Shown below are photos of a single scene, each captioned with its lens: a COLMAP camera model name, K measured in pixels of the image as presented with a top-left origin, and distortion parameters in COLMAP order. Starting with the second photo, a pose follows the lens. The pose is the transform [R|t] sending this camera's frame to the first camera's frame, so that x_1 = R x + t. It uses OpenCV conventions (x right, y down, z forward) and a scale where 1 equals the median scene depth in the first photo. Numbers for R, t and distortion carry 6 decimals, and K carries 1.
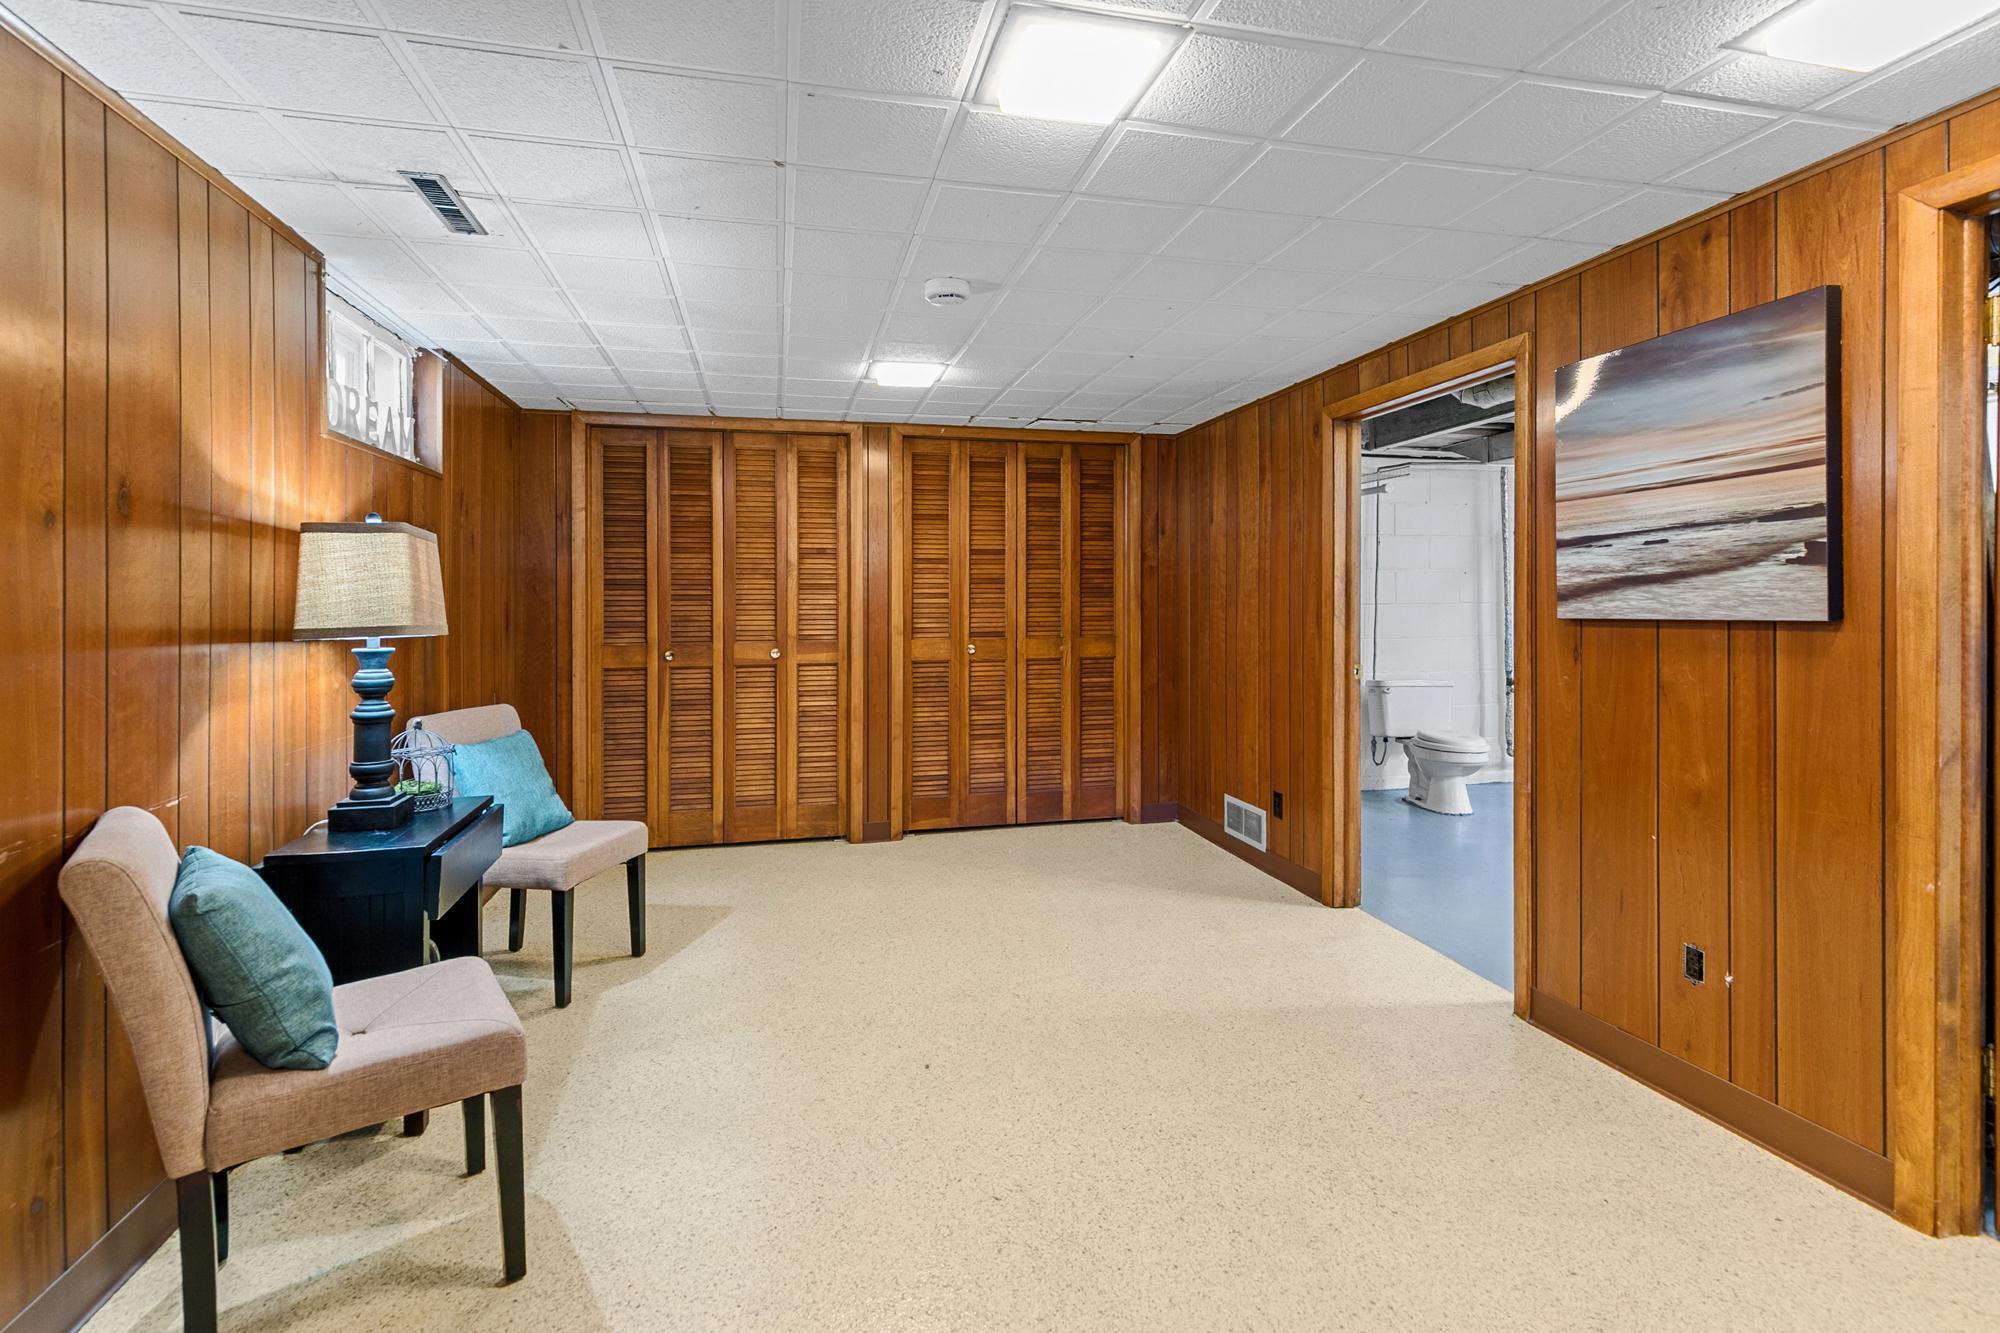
lens RADIAL K [[942.4, 0, 1001.1], [0, 942.4, 598.9], [0, 0, 1]] dist [0.002712, -0.000602]
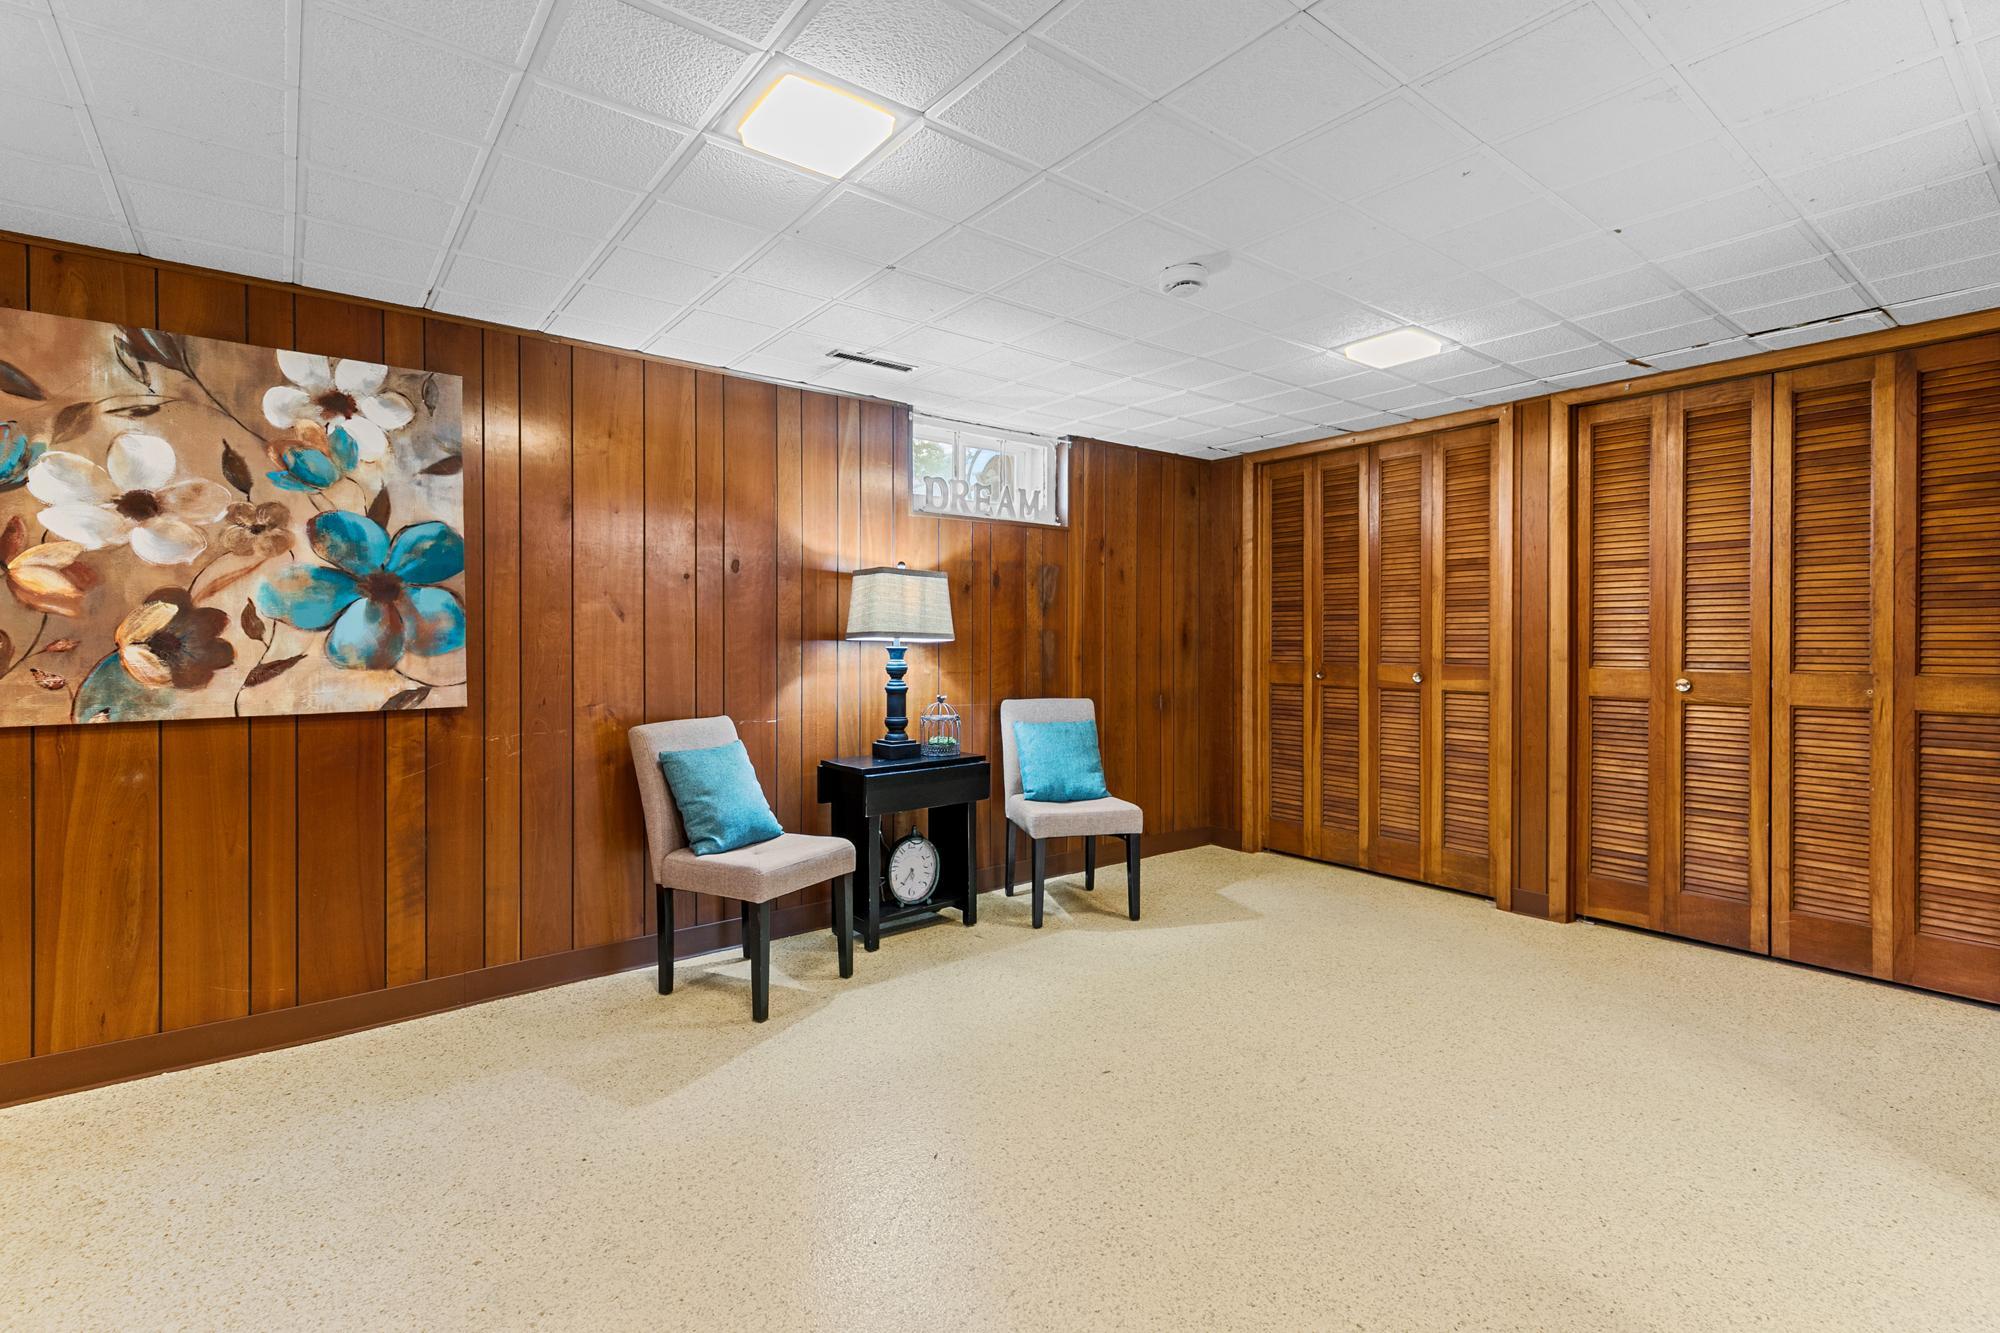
lens RADIAL K [[916.1, 0, 995.7], [0, 916.1, 636.5], [0, 0, 1]] dist [0.010628, -0.000891]
pose [[0.409786, 0.003428, -0.912175, 0.407950], [0.000226, 0.999993, 0.003859, 0.014745], [0.912182, -0.001787, 0.409782, 0.261803]]
